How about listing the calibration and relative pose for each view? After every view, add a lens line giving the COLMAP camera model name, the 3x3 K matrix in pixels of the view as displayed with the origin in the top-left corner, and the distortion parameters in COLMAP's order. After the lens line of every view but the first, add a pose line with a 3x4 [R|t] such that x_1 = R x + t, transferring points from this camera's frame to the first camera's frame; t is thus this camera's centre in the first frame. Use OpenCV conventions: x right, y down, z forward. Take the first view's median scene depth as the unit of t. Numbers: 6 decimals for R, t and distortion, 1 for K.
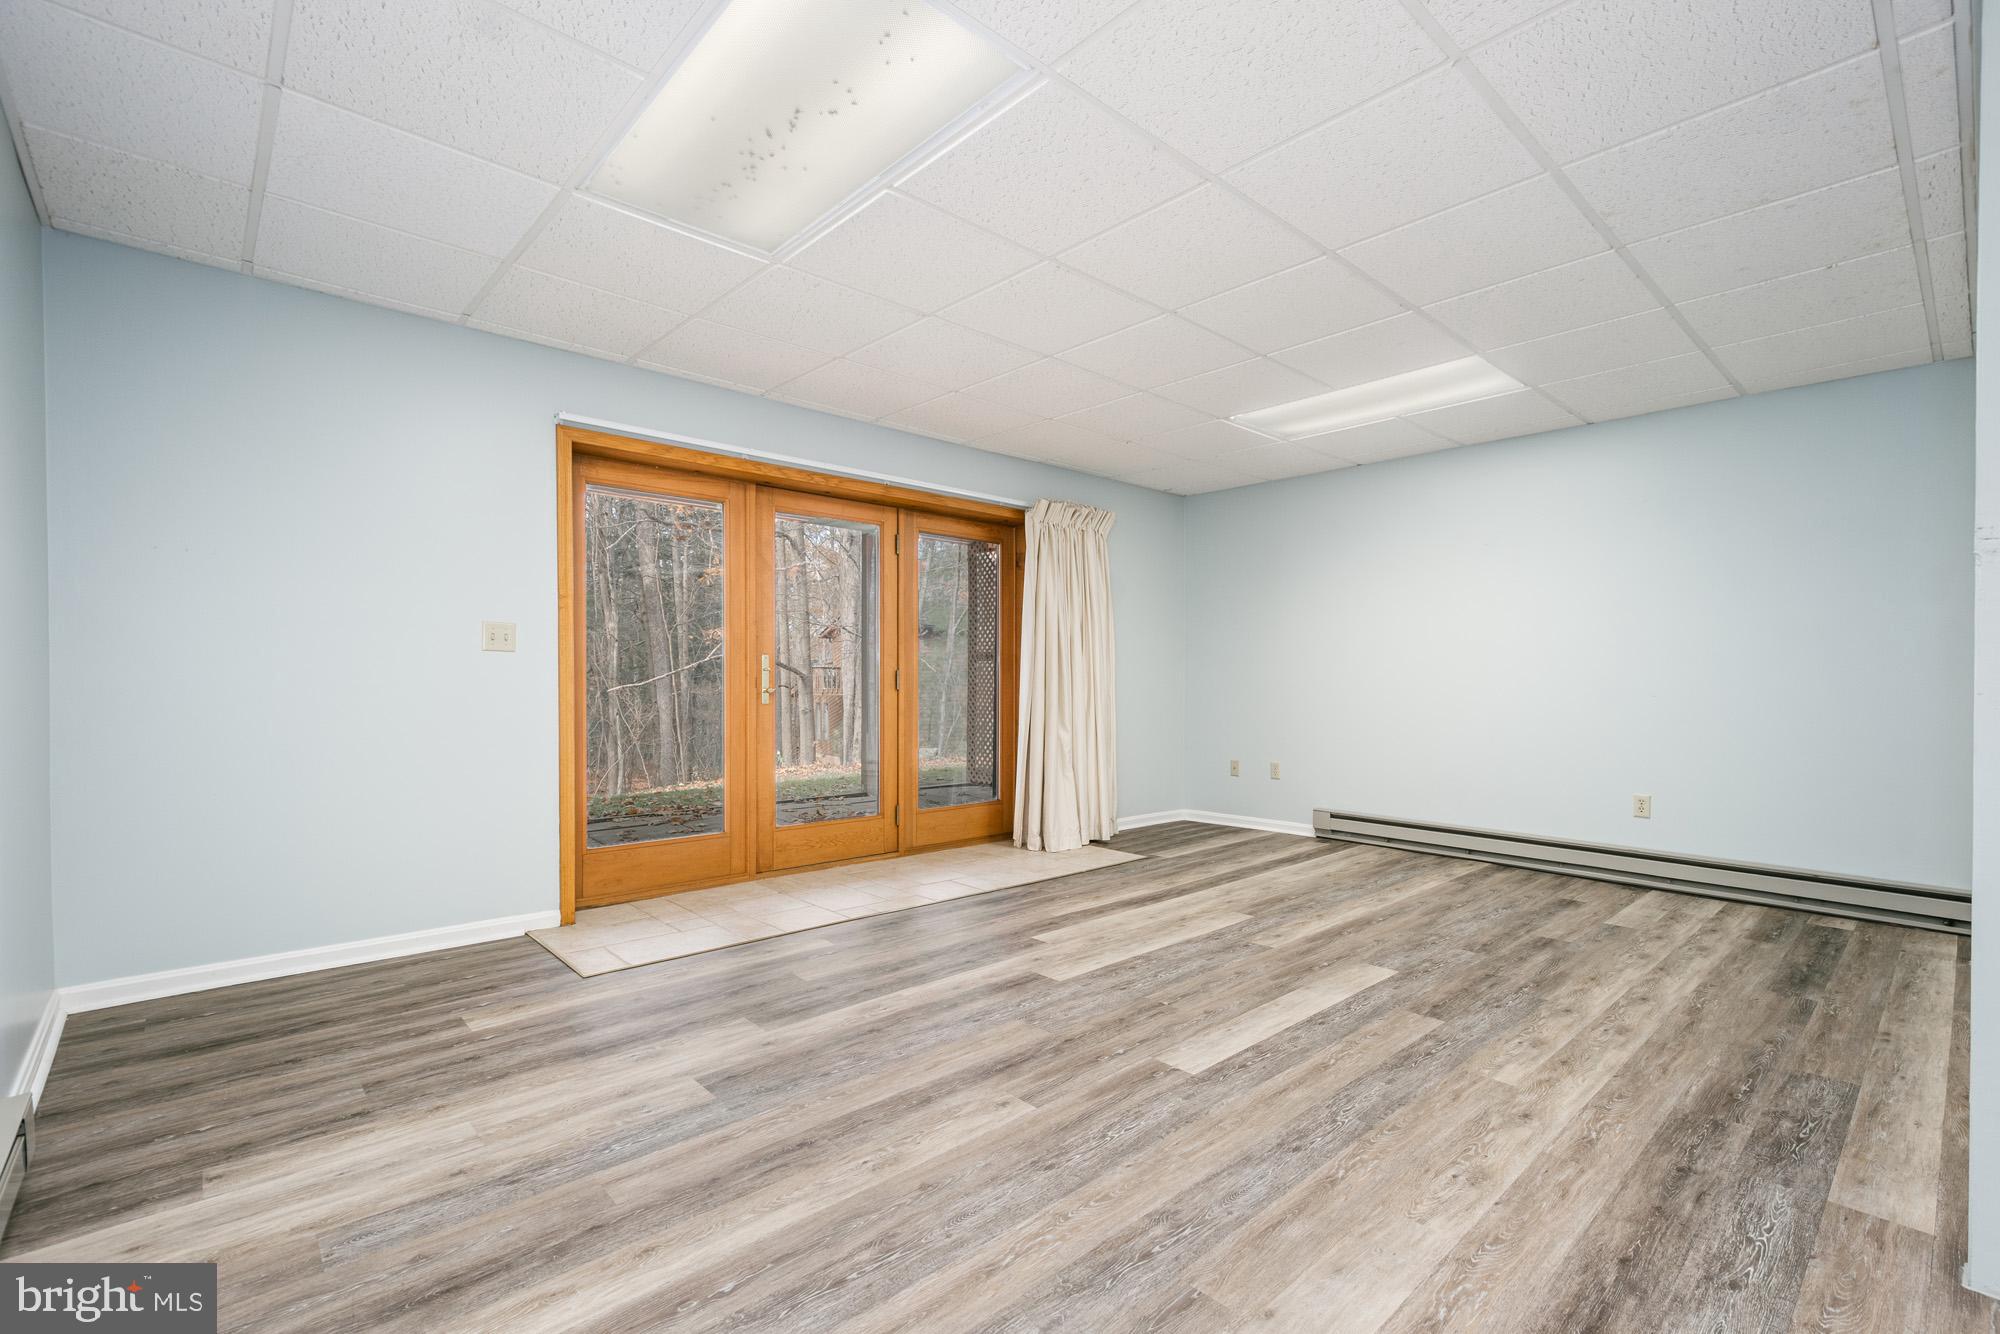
lens RADIAL K [[892.2, 0, 1005.3], [0, 892.2, 694.4], [0, 0, 1]] dist [0.016255, -0.005872]
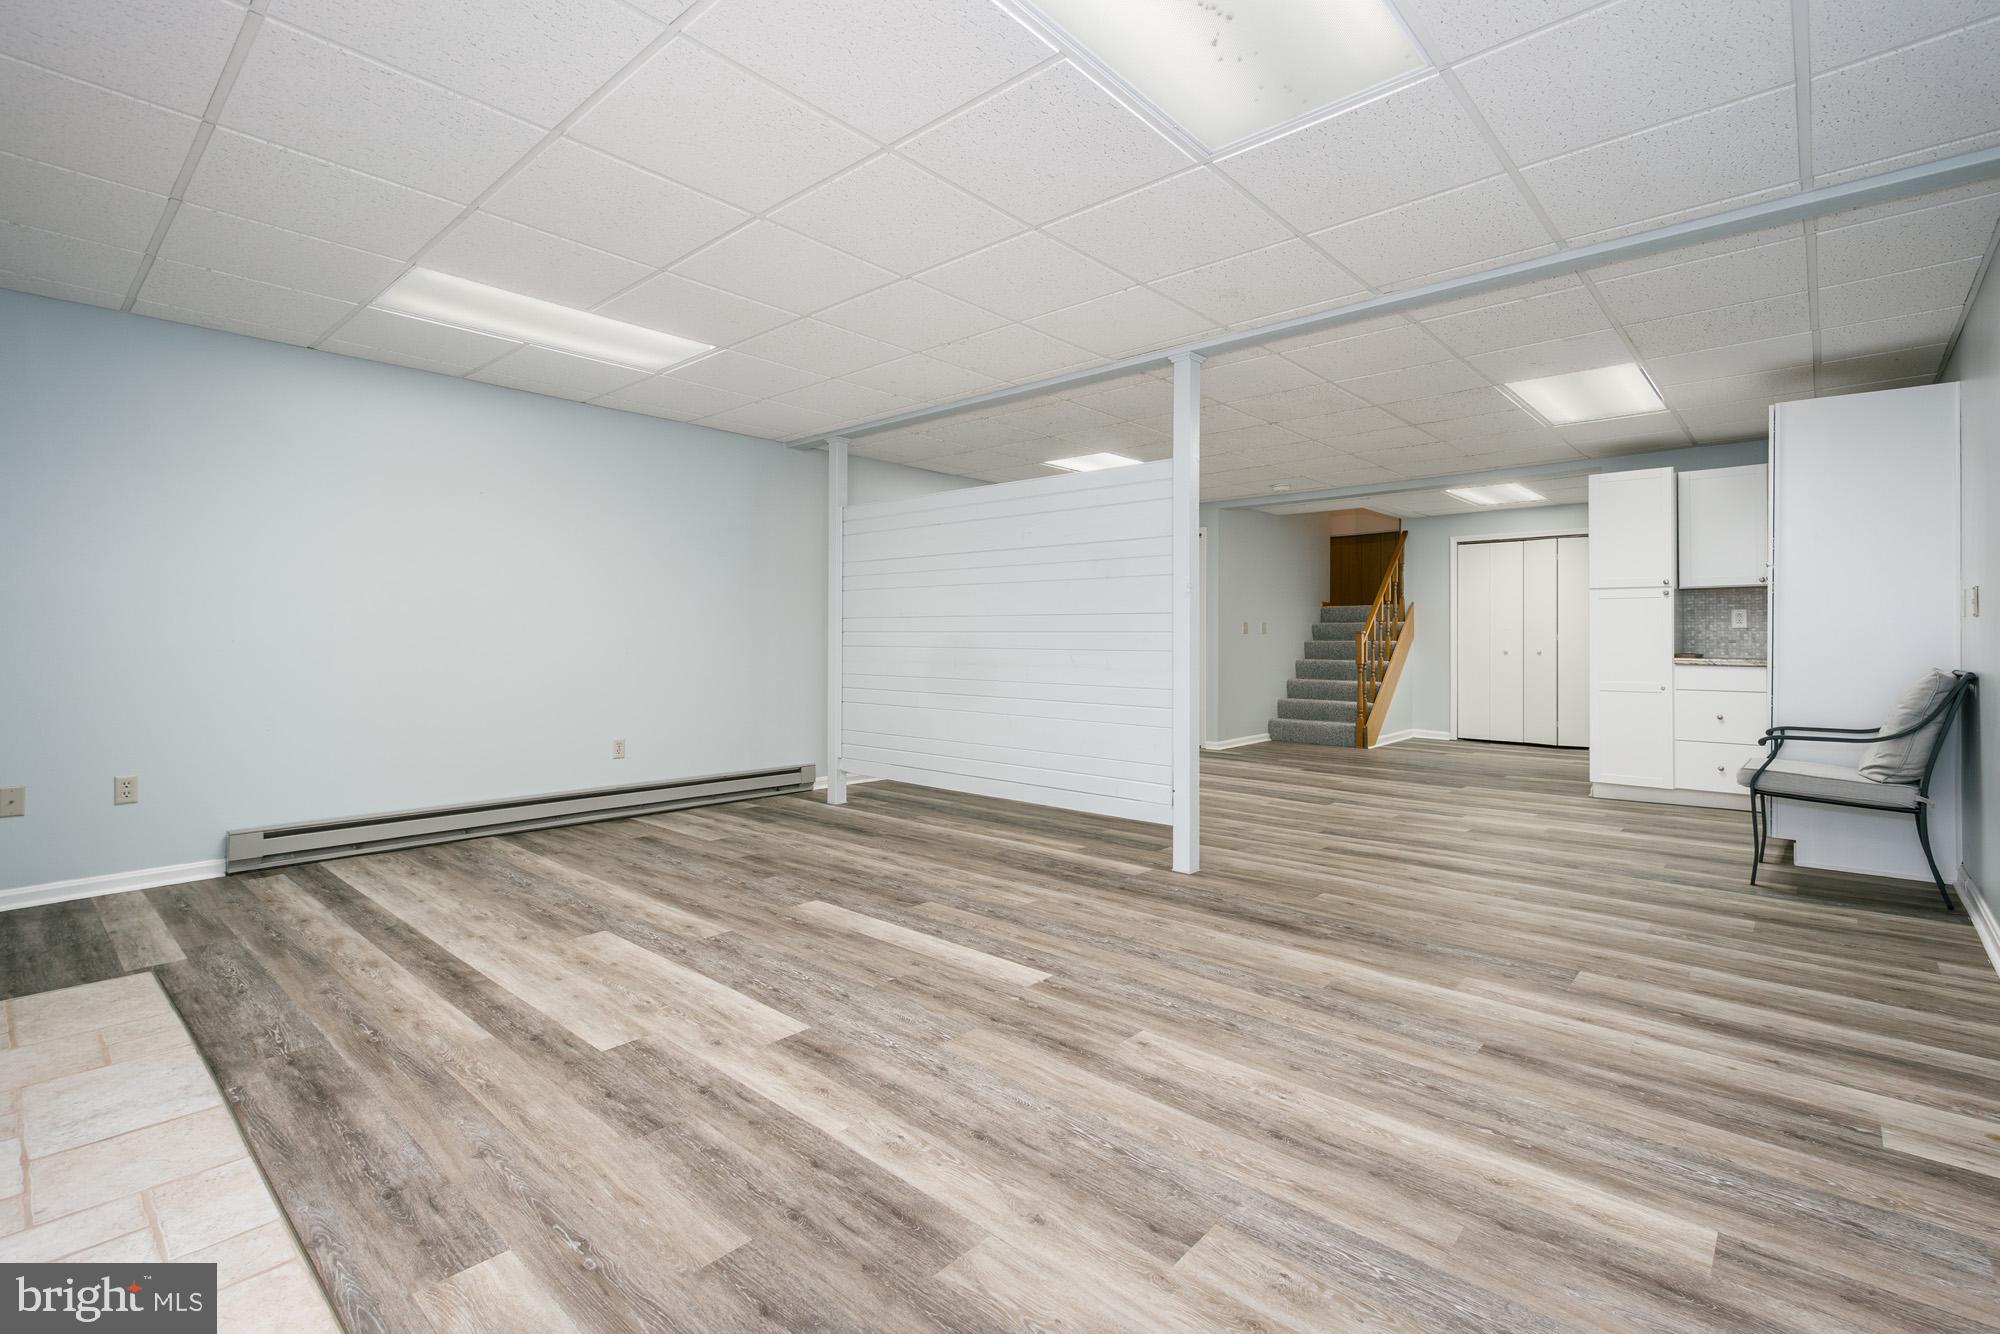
lens RADIAL K [[890.0, 0, 1057.2], [0, 890.0, 656.4], [0, 0, 1]] dist [0.017451, -0.005758]
pose [[-0.127690, -0.023391, 0.991538, -0.859836], [0.014784, 0.999566, 0.025484, -0.024594], [-0.991704, 0.017913, -0.127289, 1.028402]]
